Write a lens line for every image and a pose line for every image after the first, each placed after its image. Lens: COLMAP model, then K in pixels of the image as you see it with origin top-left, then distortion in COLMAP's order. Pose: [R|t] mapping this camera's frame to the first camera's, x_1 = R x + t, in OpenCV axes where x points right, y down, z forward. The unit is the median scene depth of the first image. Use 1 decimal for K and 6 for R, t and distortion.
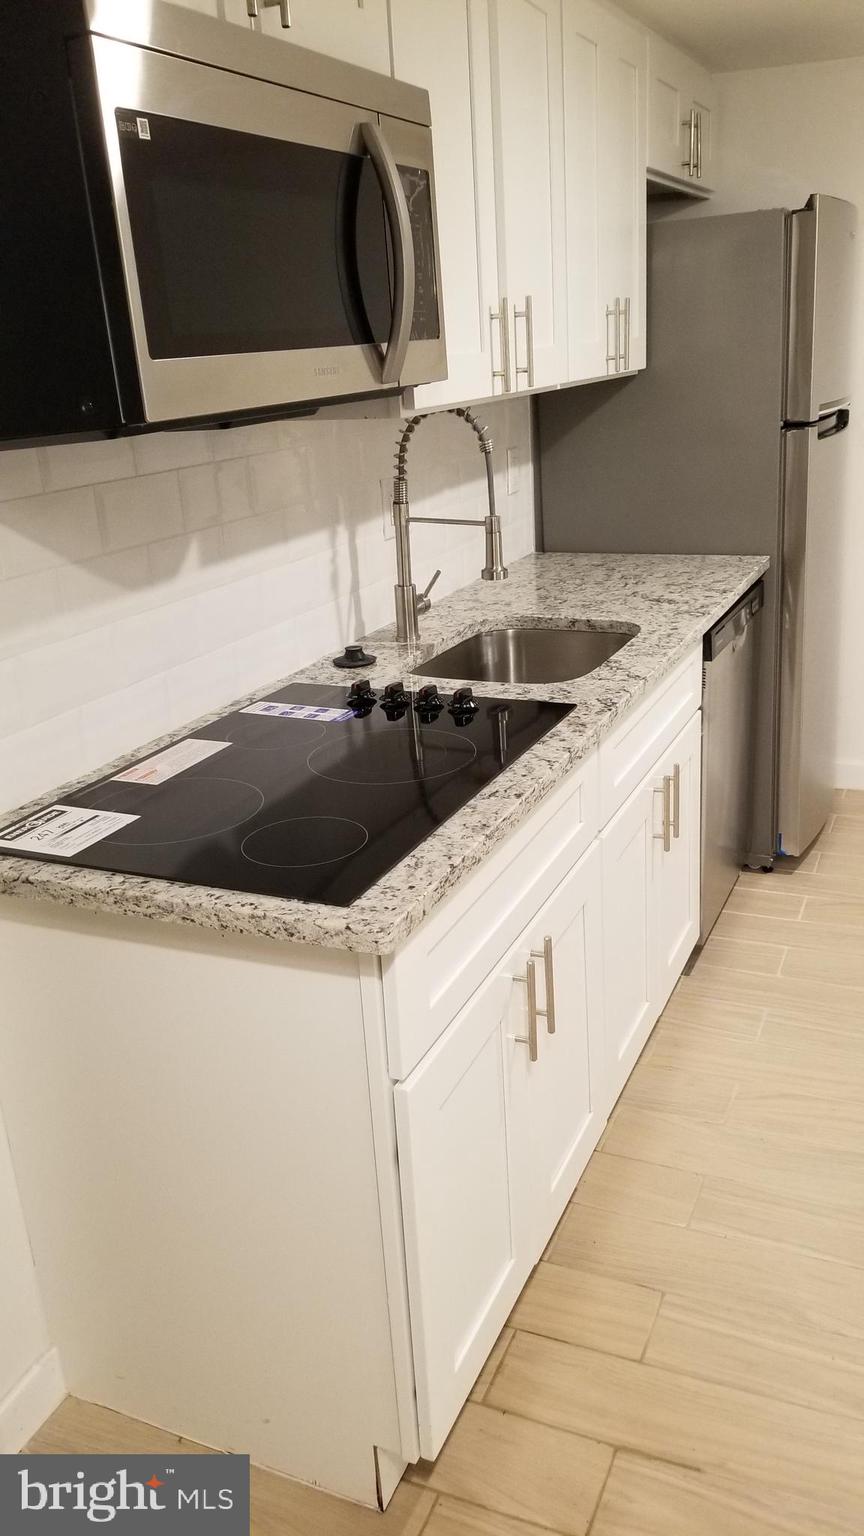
lens RADIAL K [[1228.6, 0, 467.8], [0, 1228.6, 766.7], [0, 0, 1]] dist [0.008862, -0.002548]
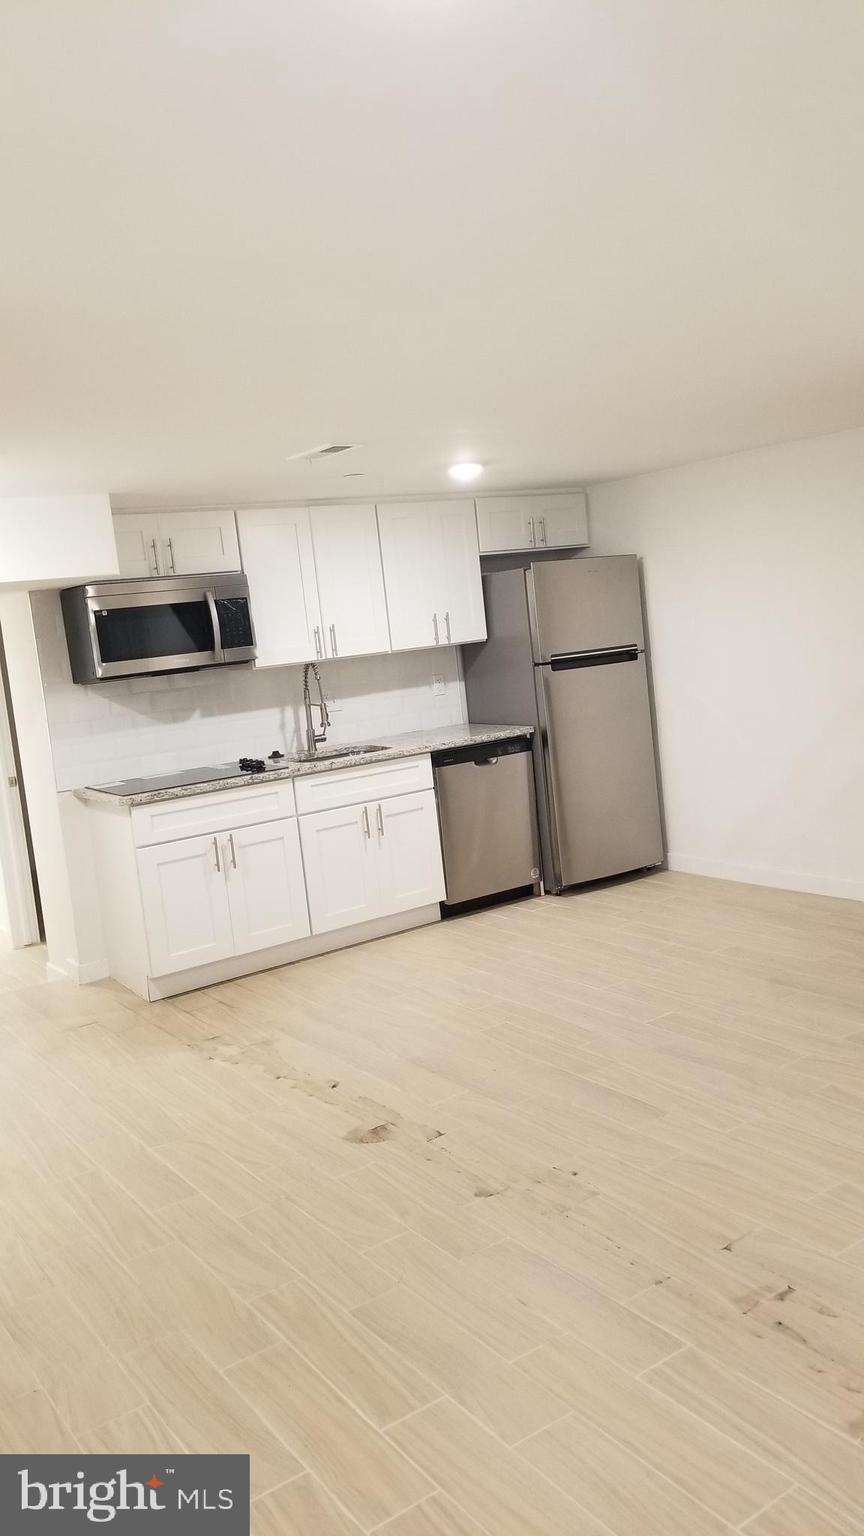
lens RADIAL K [[1221.6, 0, 428.3], [0, 1221.6, 745.6], [0, 0, 1]] dist [0.091341, -0.129962]
pose [[0.833052, 0.030693, -0.552343, 1.882958], [-0.126271, 0.982651, -0.135839, 0.238069], [0.538591, 0.182906, 0.822475, -1.138877]]
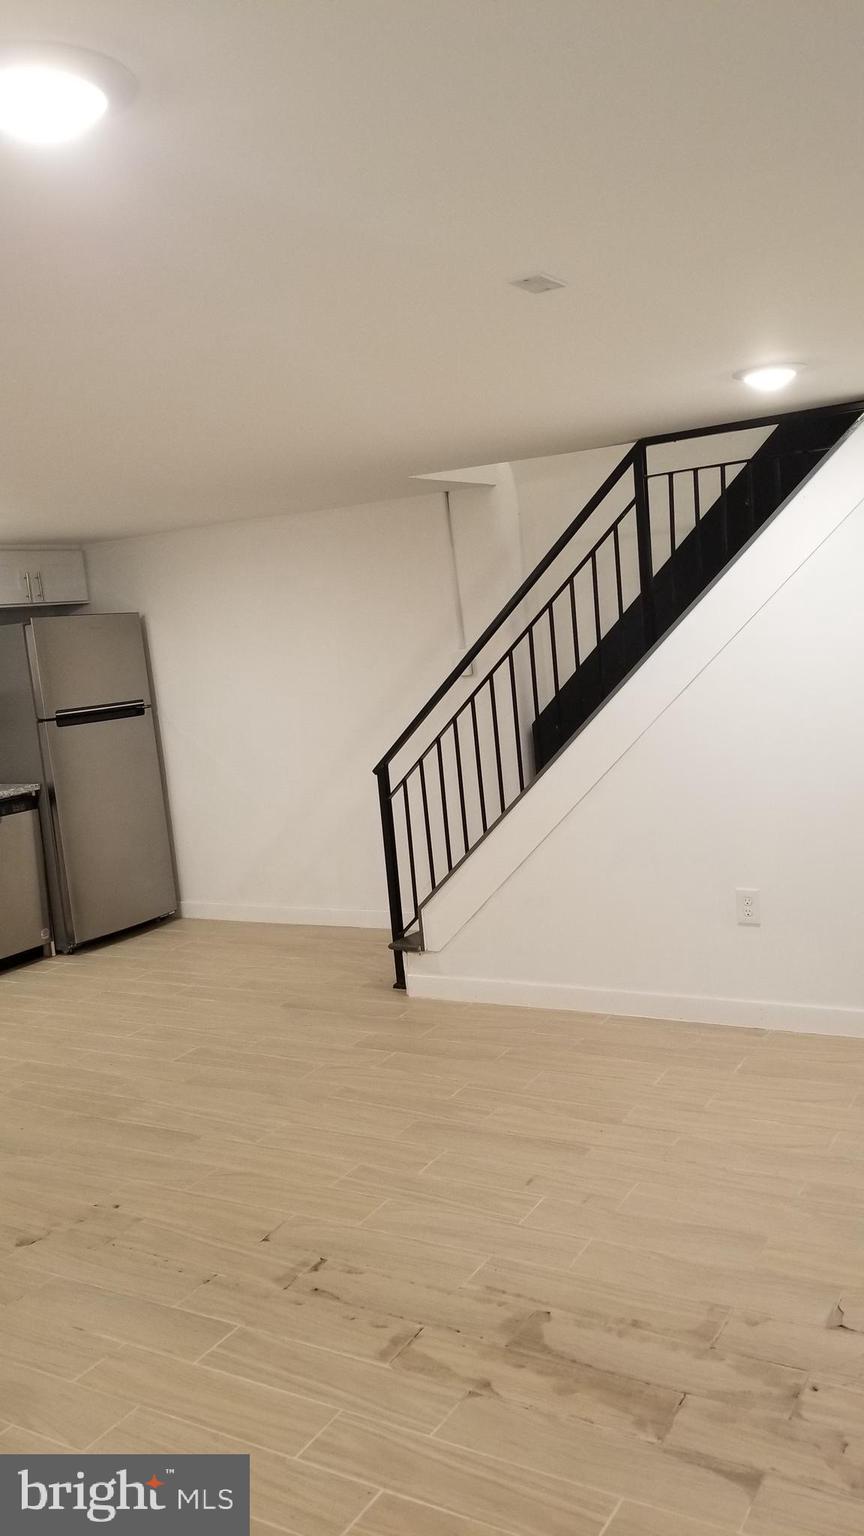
lens RADIAL K [[1228.6, 0, 467.8], [0, 1228.6, 766.7], [0, 0, 1]] dist [0.008862, -0.002548]
pose [[0.989274, -0.018068, -0.144949, 1.894680], [-0.010794, 0.980565, -0.195897, 0.284439], [0.145672, 0.195360, 0.969853, -1.286061]]
